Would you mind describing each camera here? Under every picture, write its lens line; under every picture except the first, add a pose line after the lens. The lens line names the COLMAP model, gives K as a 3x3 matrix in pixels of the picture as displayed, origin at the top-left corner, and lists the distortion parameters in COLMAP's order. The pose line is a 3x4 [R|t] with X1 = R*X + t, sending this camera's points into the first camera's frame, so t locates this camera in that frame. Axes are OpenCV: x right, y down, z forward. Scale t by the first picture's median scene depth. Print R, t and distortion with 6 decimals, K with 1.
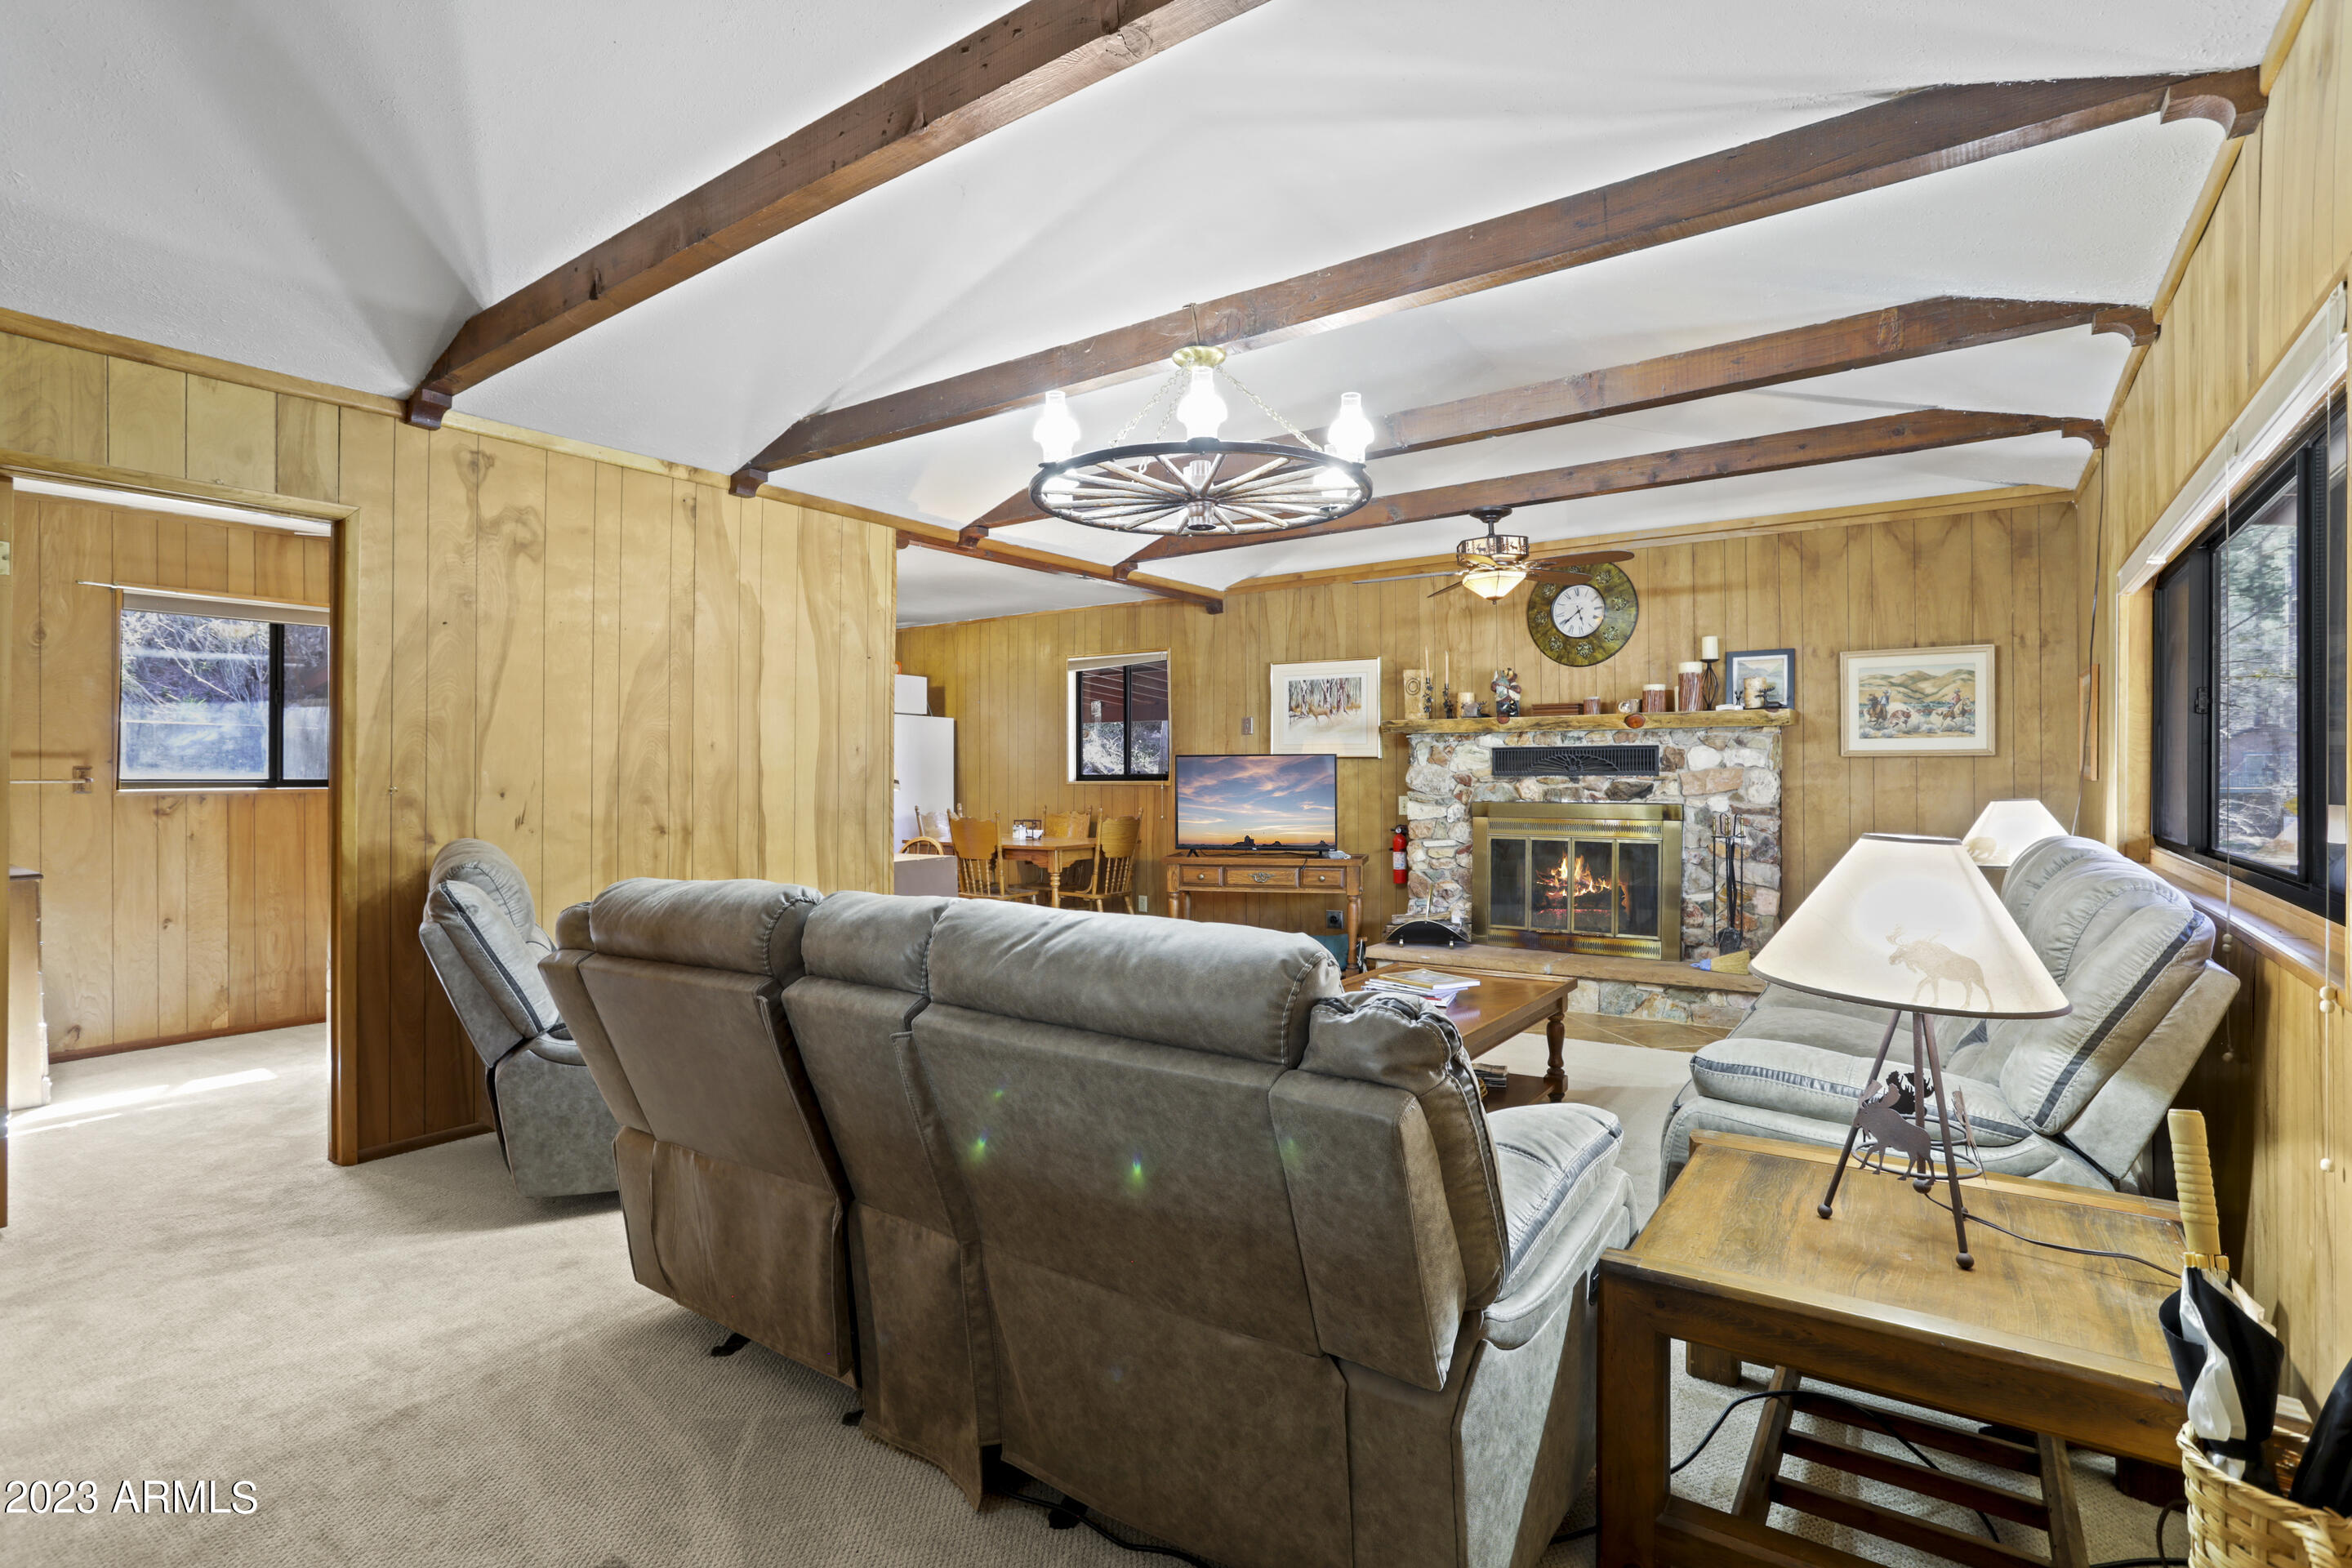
lens RADIAL K [[1139.5, 0, 1176.0], [0, 1139.5, 784.0], [0, 0, 1]] dist [-0.000383, -0.000017]
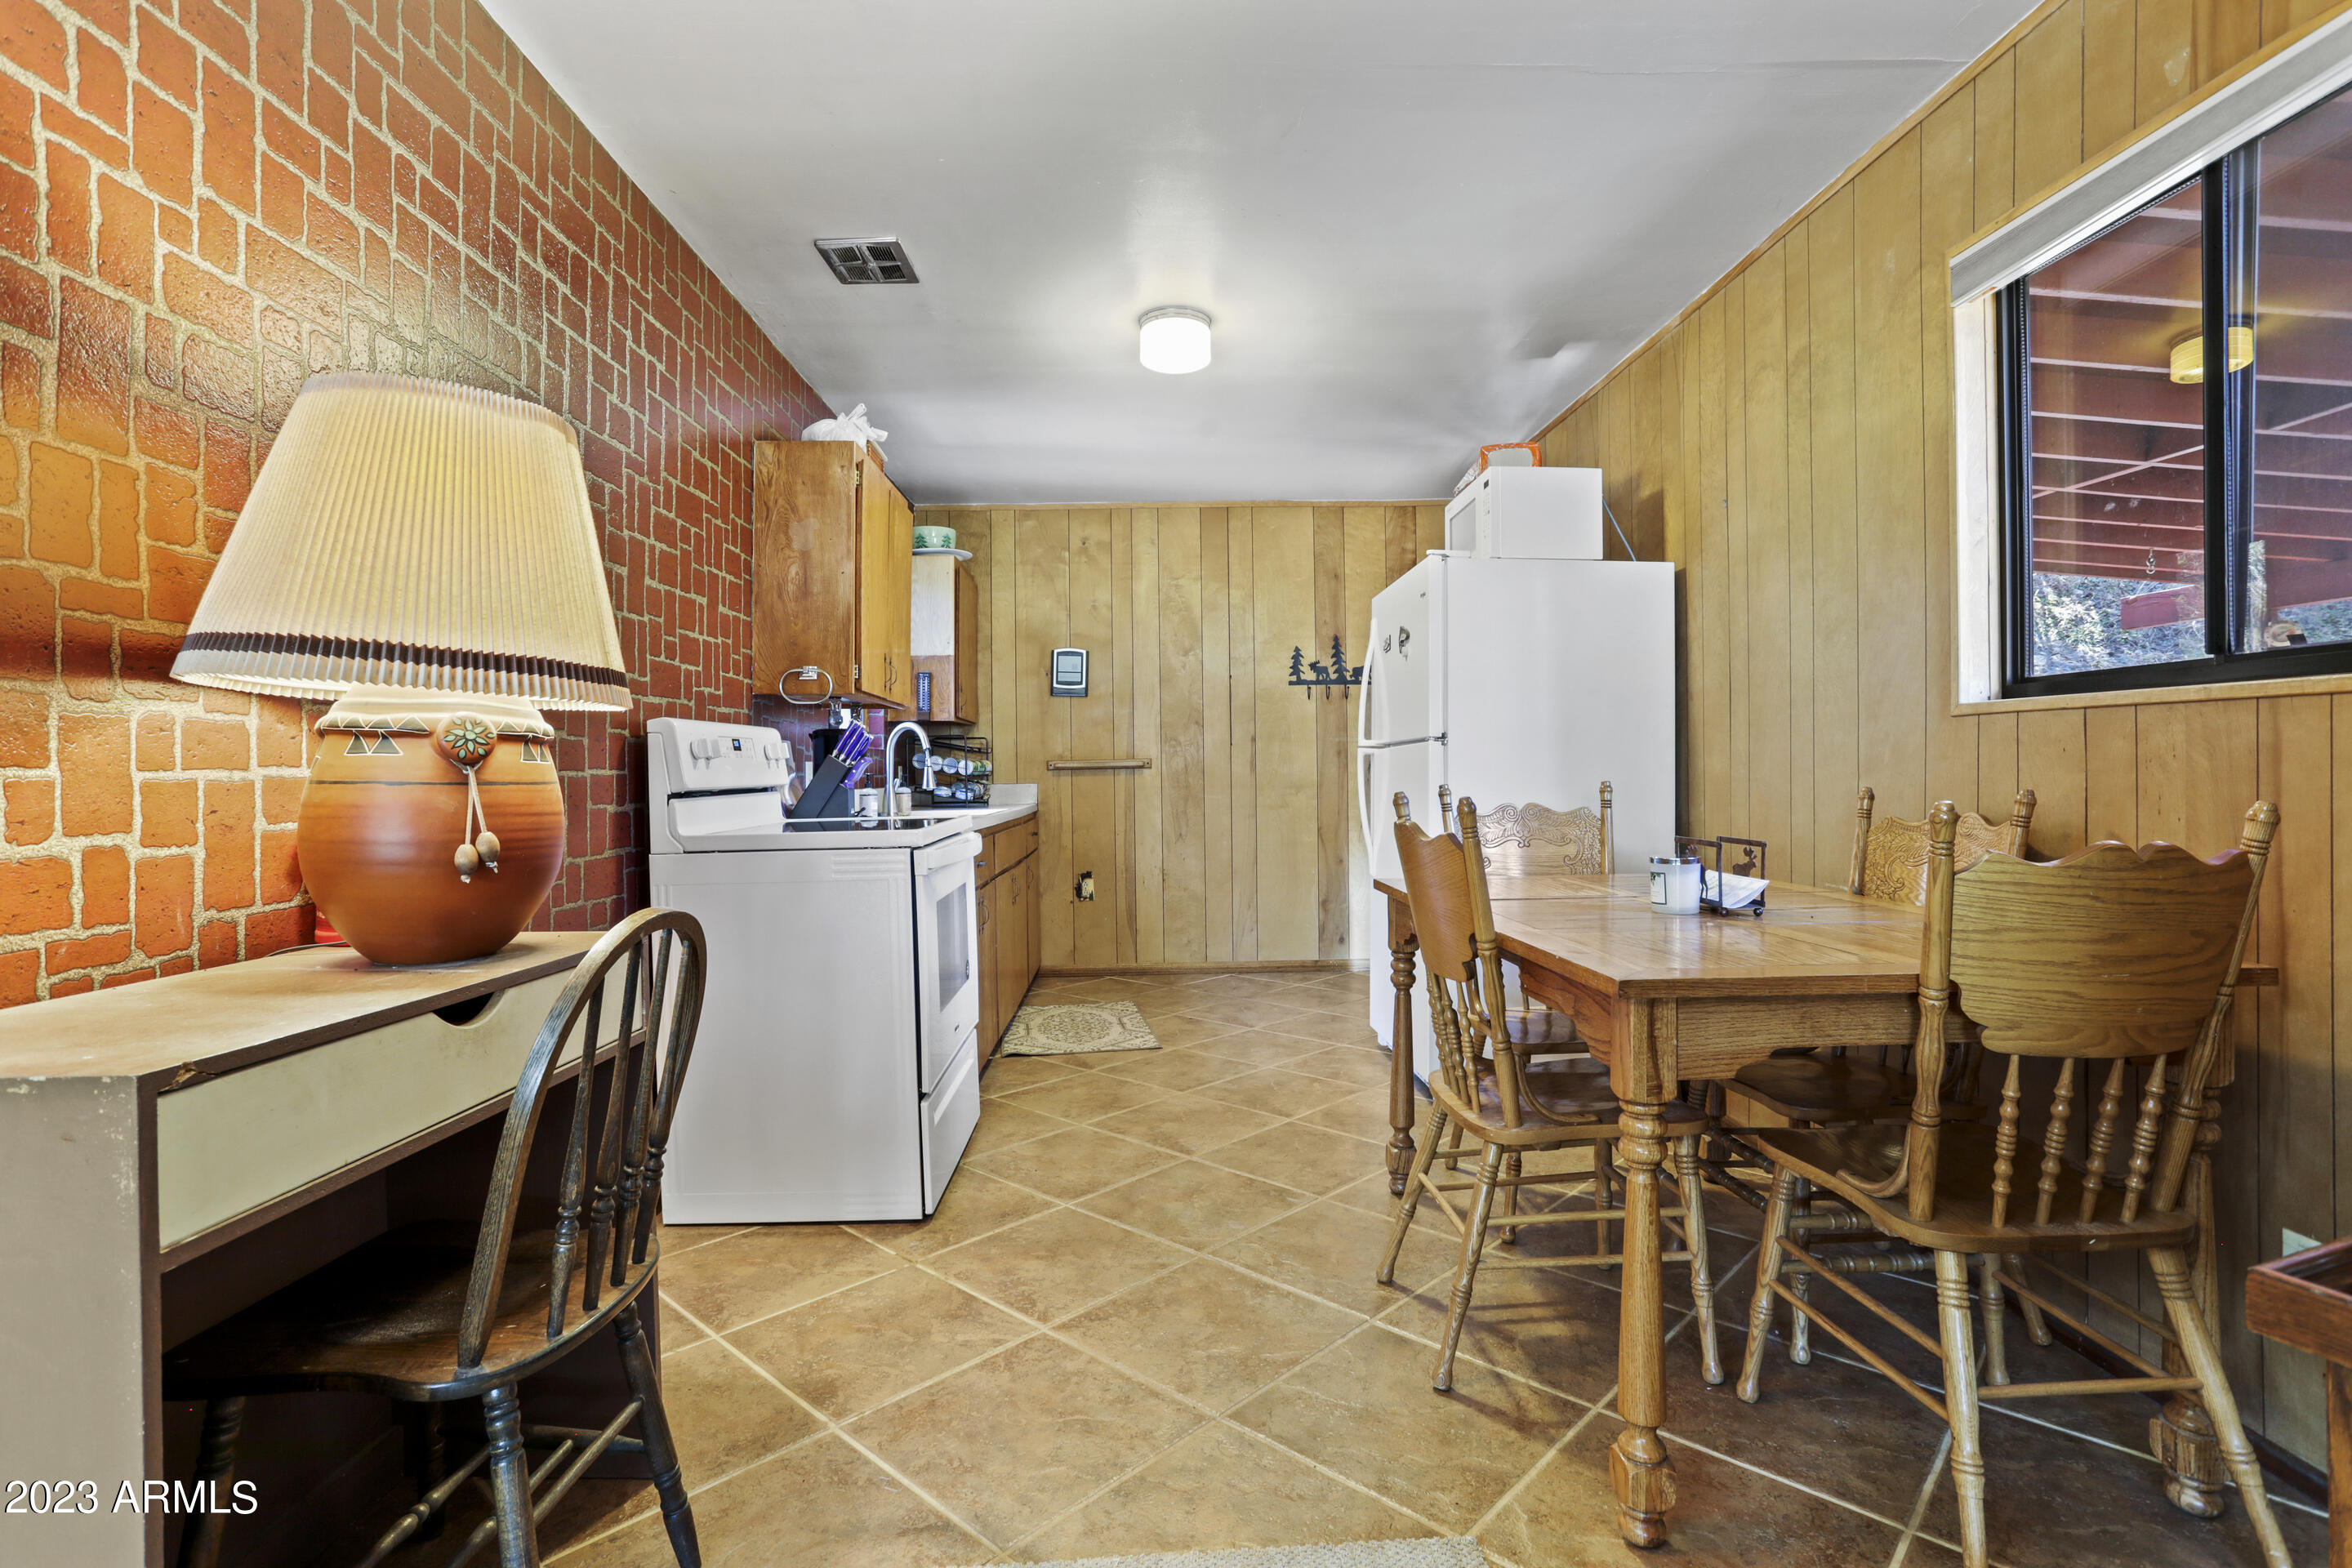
lens RADIAL K [[1139.5, 0, 1176.0], [0, 1139.5, 784.0], [0, 0, 1]] dist [-0.000383, -0.000017]
pose [[0.599651, 0.010626, -0.800191, 0.013285], [0.012135, 0.999676, 0.022368, 0.008920], [0.800169, -0.023123, 0.599328, 0.688177]]
